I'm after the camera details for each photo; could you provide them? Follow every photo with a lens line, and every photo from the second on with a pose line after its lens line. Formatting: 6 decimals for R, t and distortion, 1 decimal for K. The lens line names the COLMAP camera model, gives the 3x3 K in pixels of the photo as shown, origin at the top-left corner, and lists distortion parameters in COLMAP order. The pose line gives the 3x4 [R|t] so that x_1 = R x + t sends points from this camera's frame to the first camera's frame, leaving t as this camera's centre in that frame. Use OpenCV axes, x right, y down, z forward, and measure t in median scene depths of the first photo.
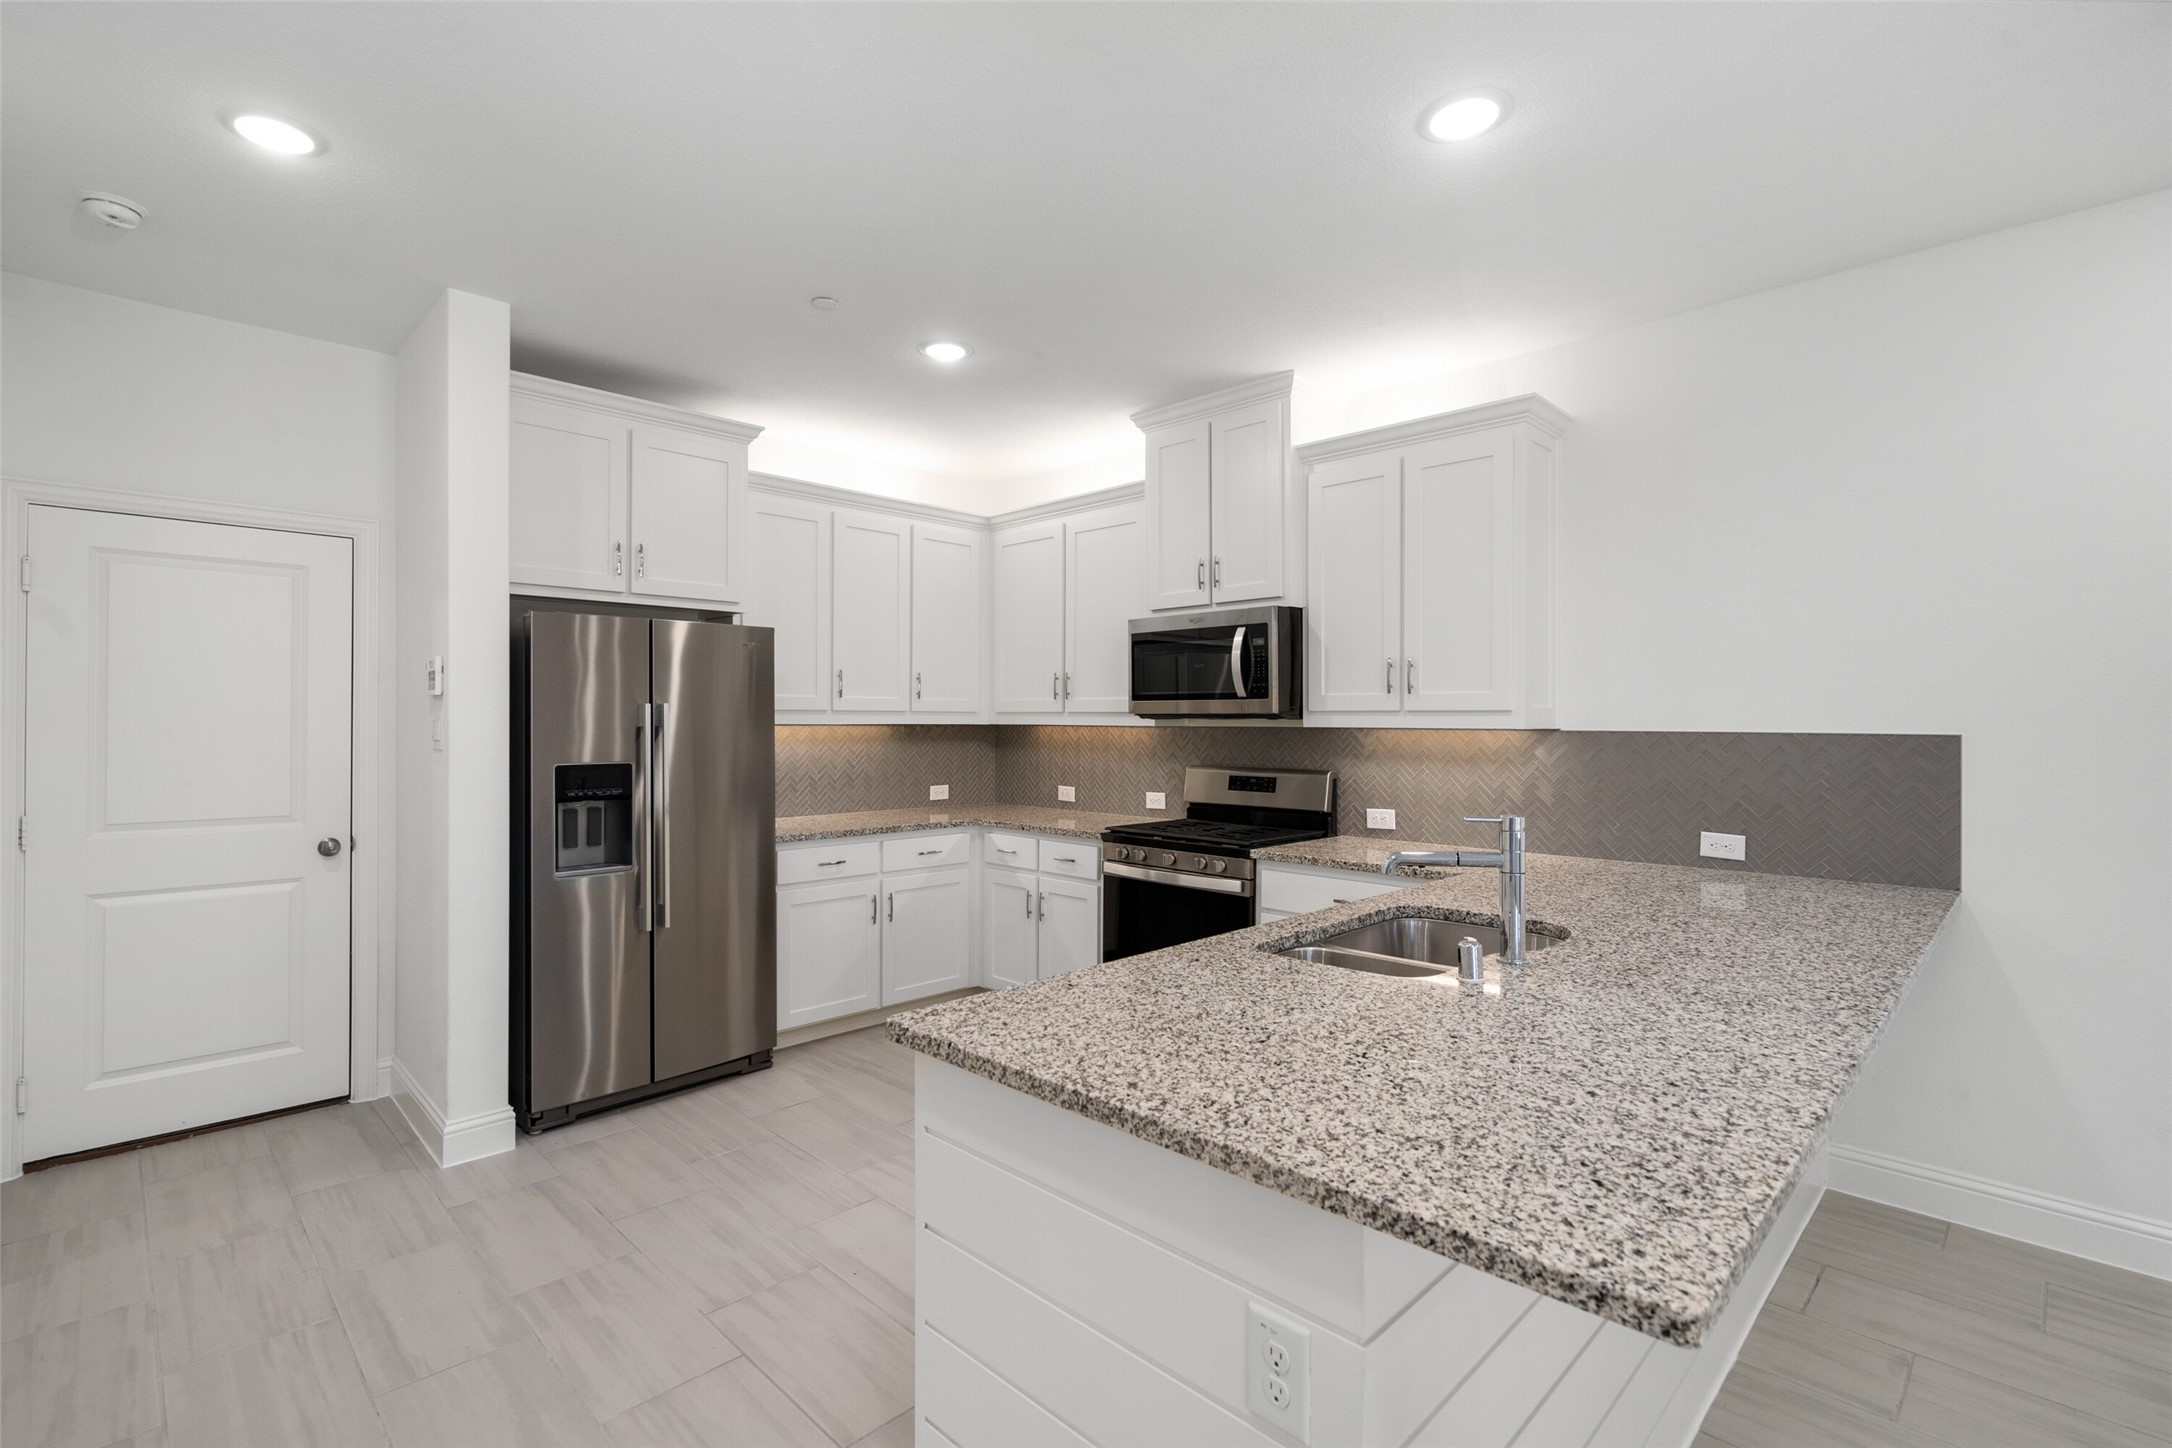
lens RADIAL K [[993.9, 0, 1089.2], [0, 993.9, 720.9], [0, 0, 1]] dist [-0.003598, 0.001093]
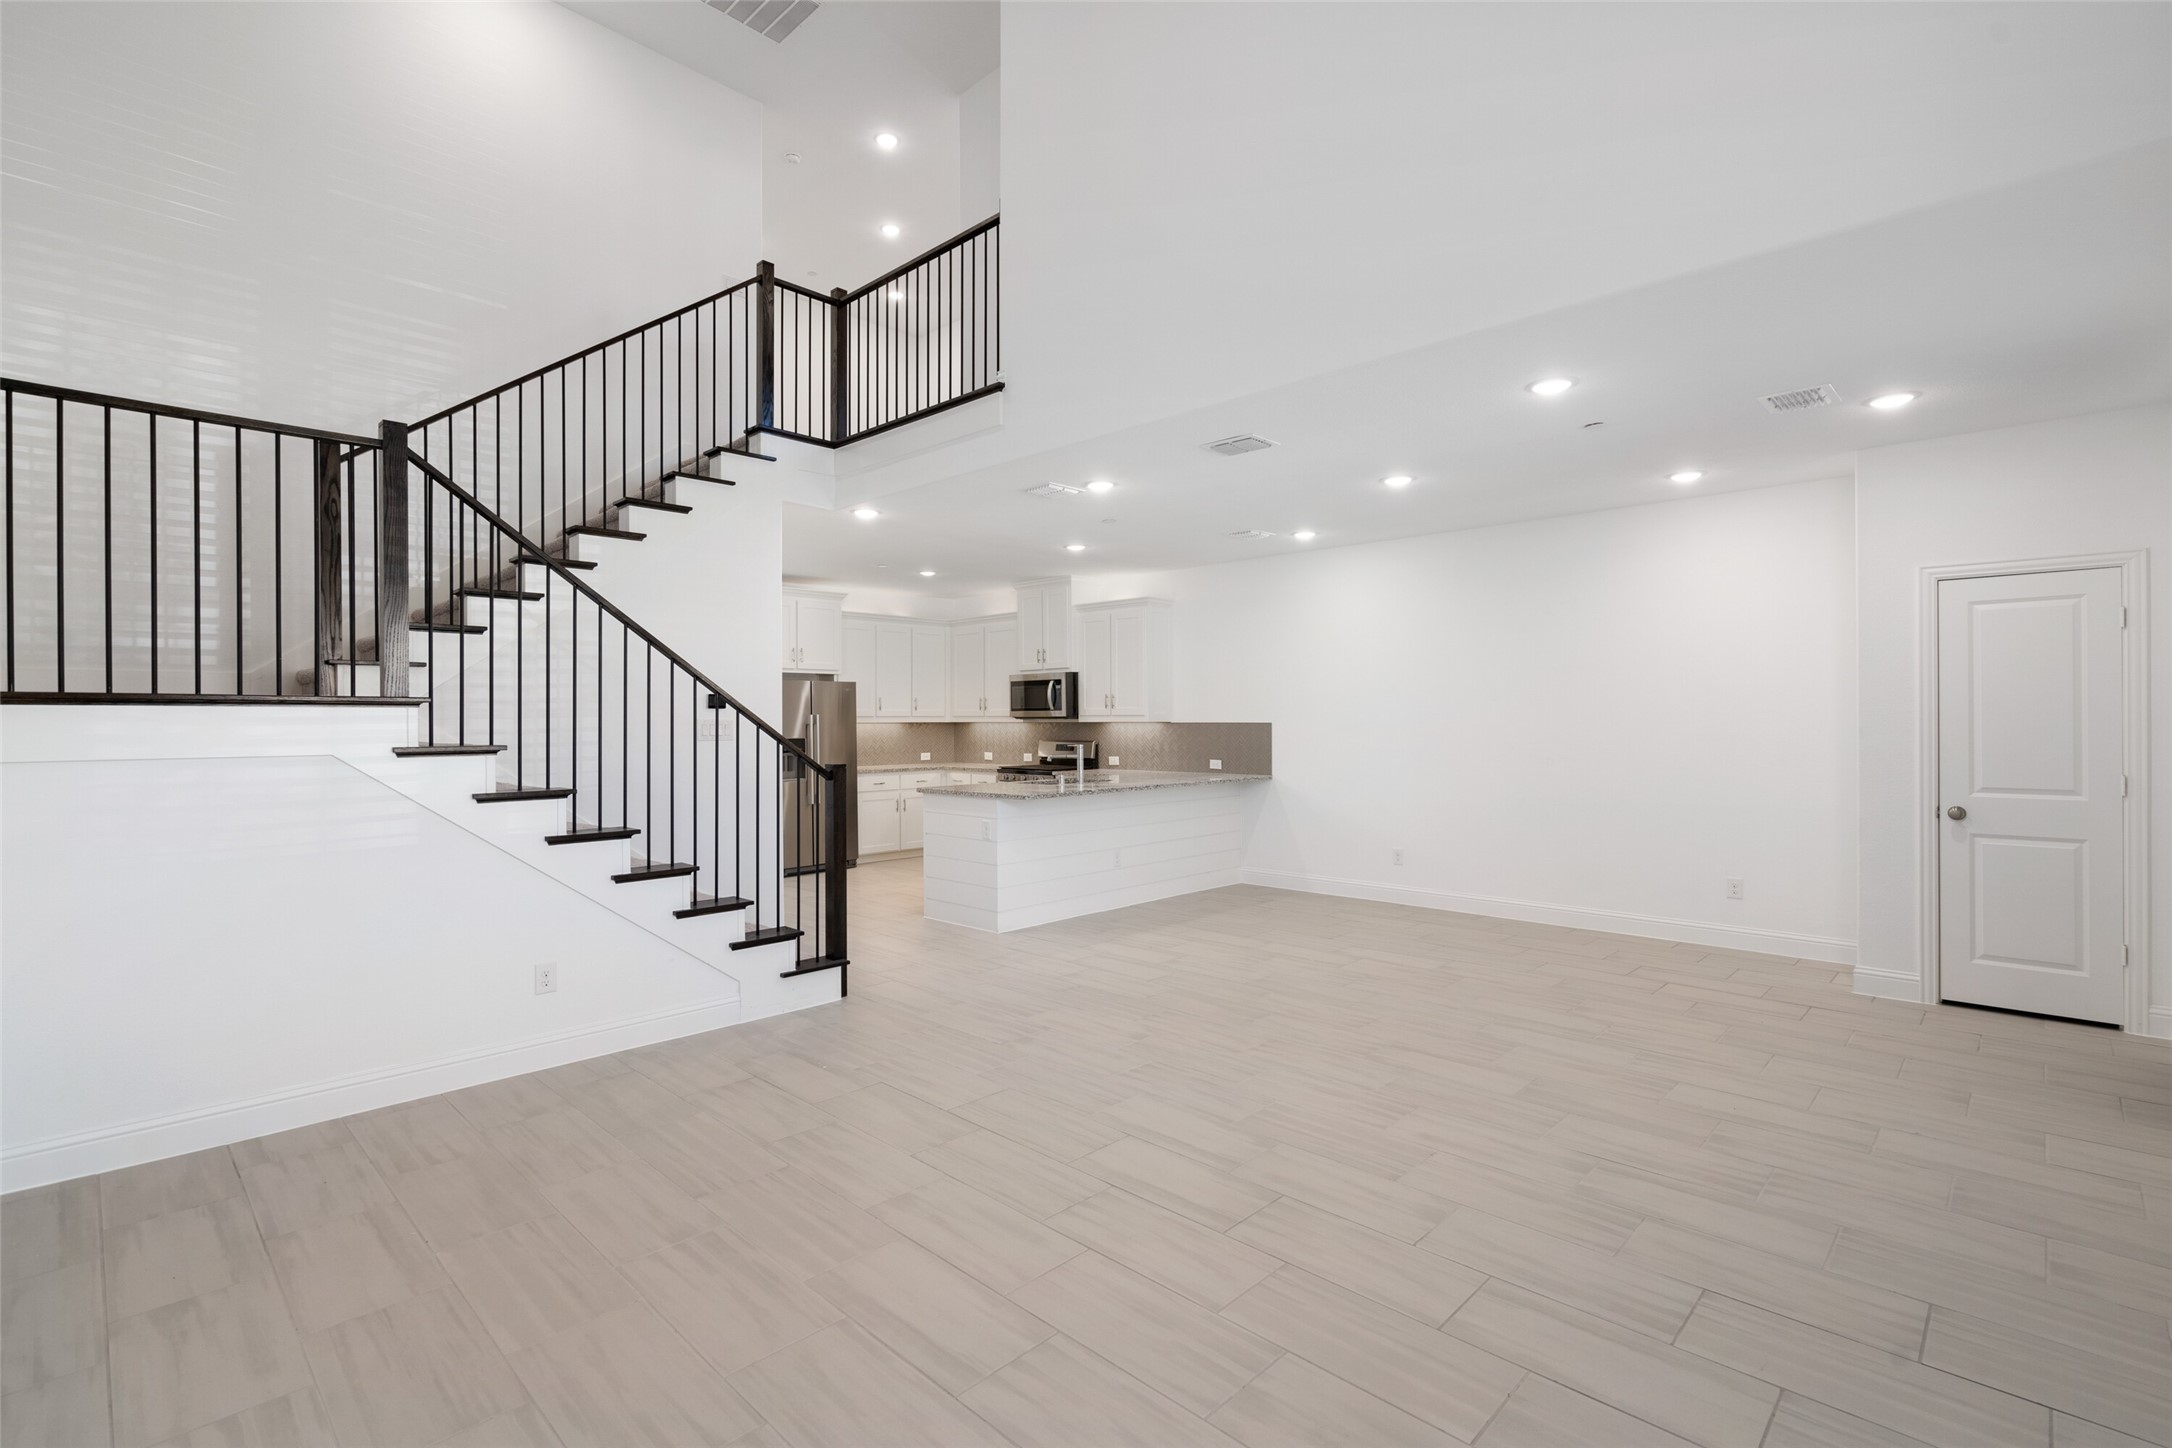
lens RADIAL K [[980.4, 0, 1086.0], [0, 980.4, 724.0], [0, 0, 1]] dist [-0.003056, -0.000204]
pose [[0.999829, -0.007768, 0.016762, 0.197759], [0.007708, 0.999964, 0.003681, 0.002446], [-0.016790, -0.003551, 0.999853, -1.389536]]
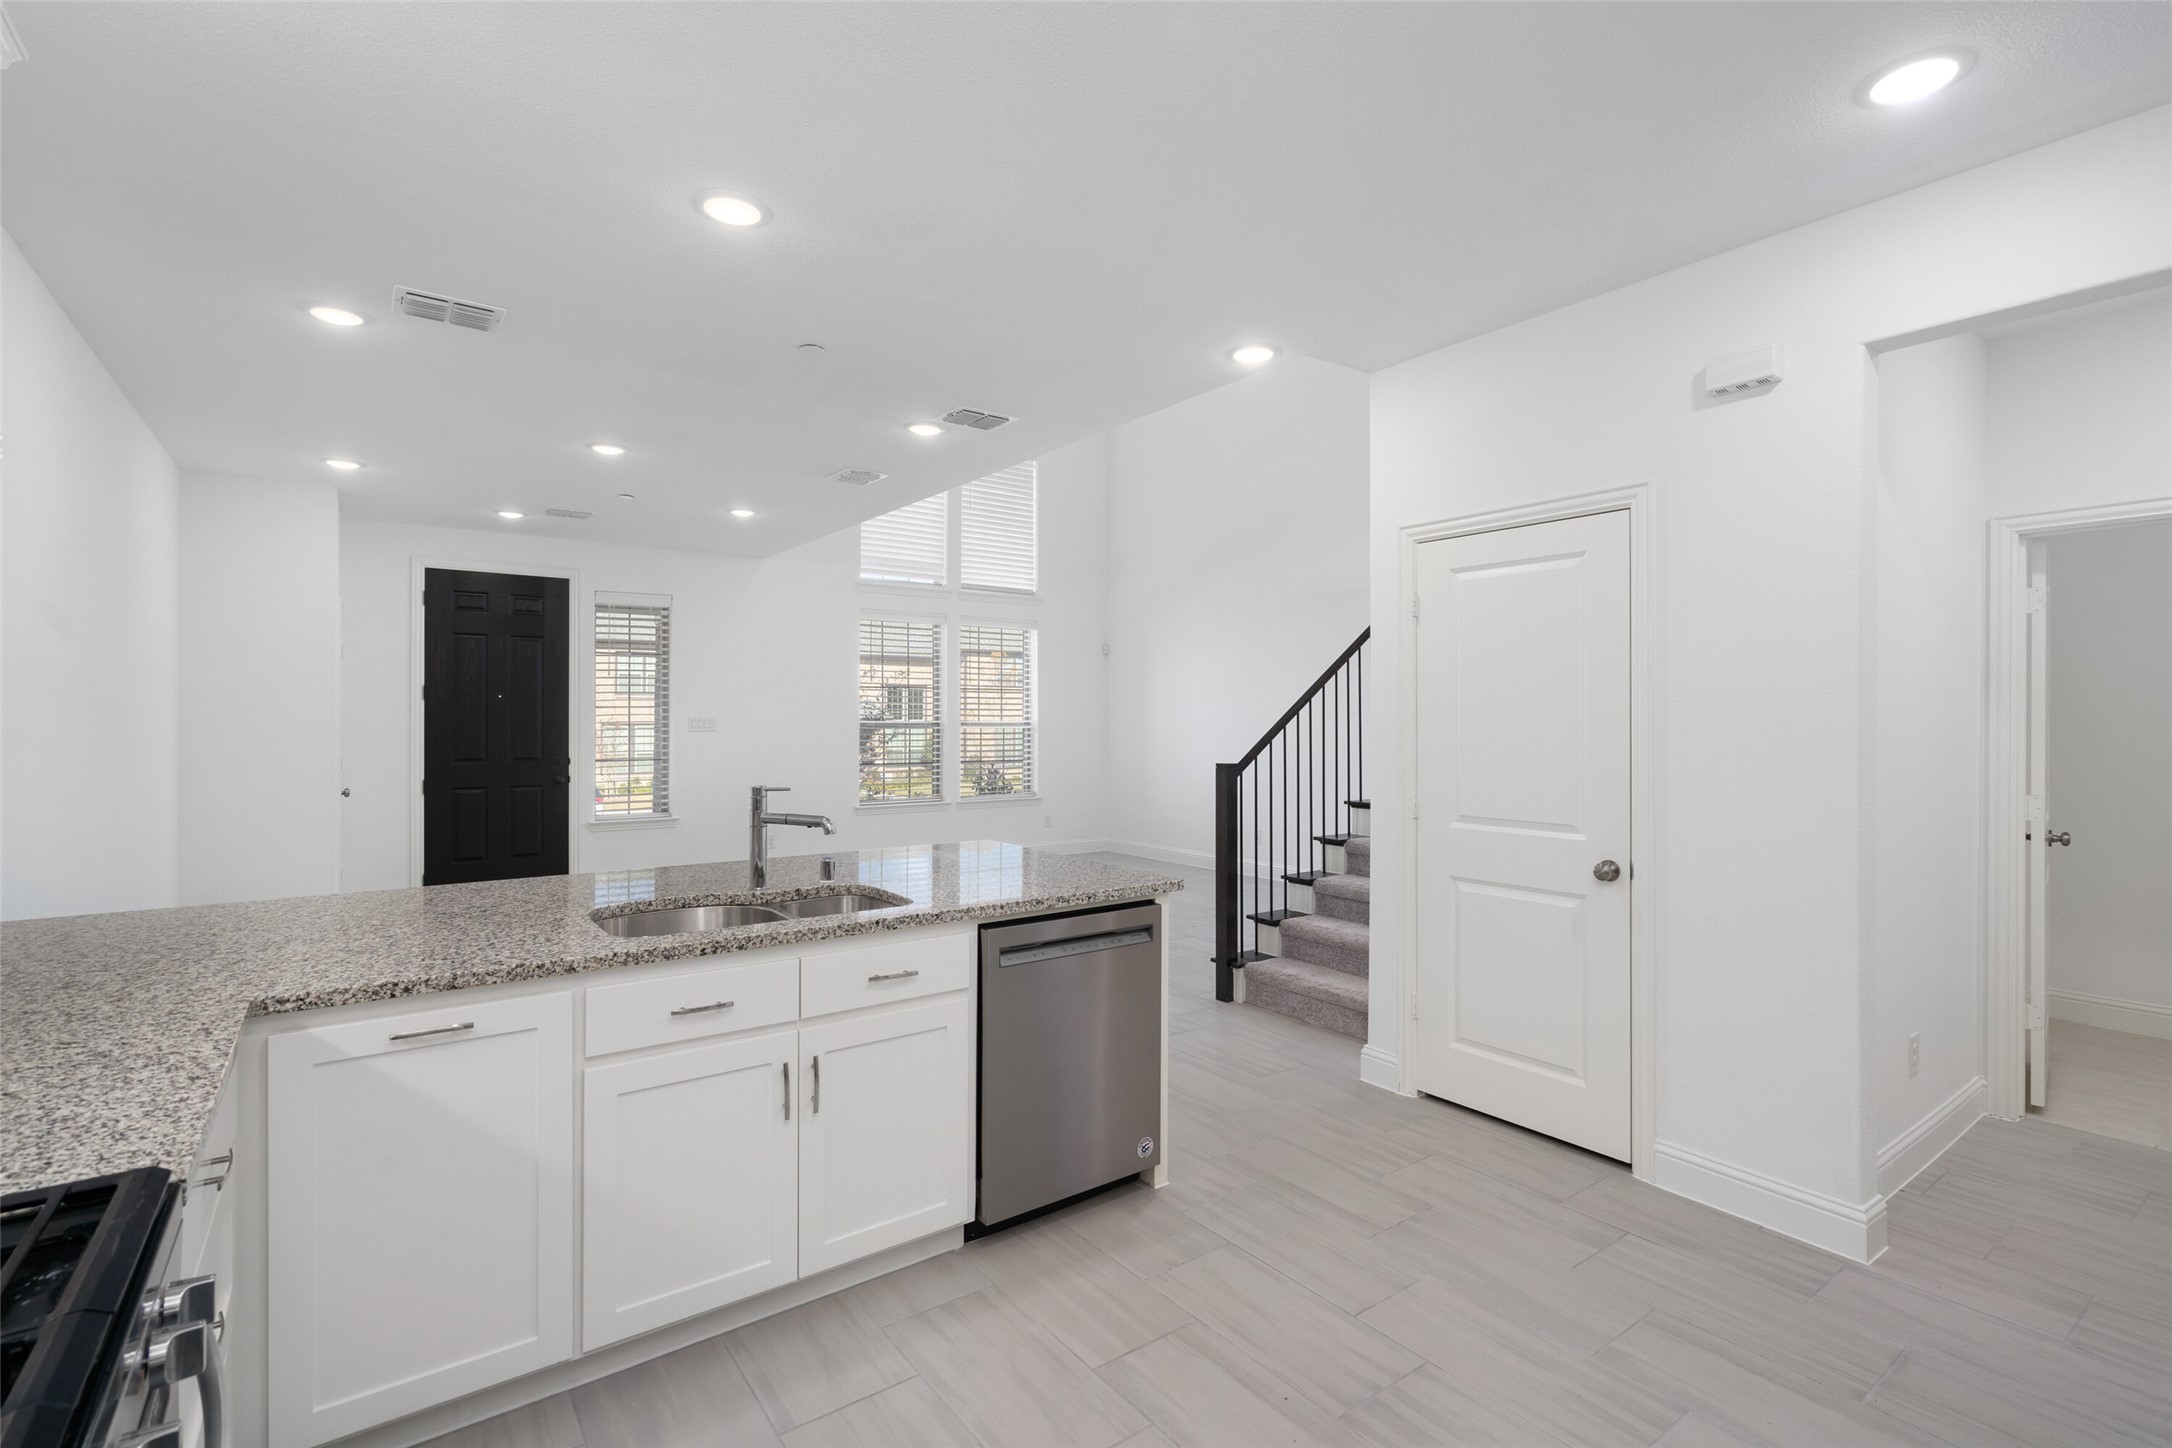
lens RADIAL K [[993.9, 0, 1089.2], [0, 993.9, 720.9], [0, 0, 1]] dist [-0.003598, 0.001093]
pose [[-0.987728, -0.004243, 0.156125, -0.137318], [-0.003722, 0.999986, 0.003631, -0.000927], [-0.156138, 0.003006, -0.987731, 1.181159]]
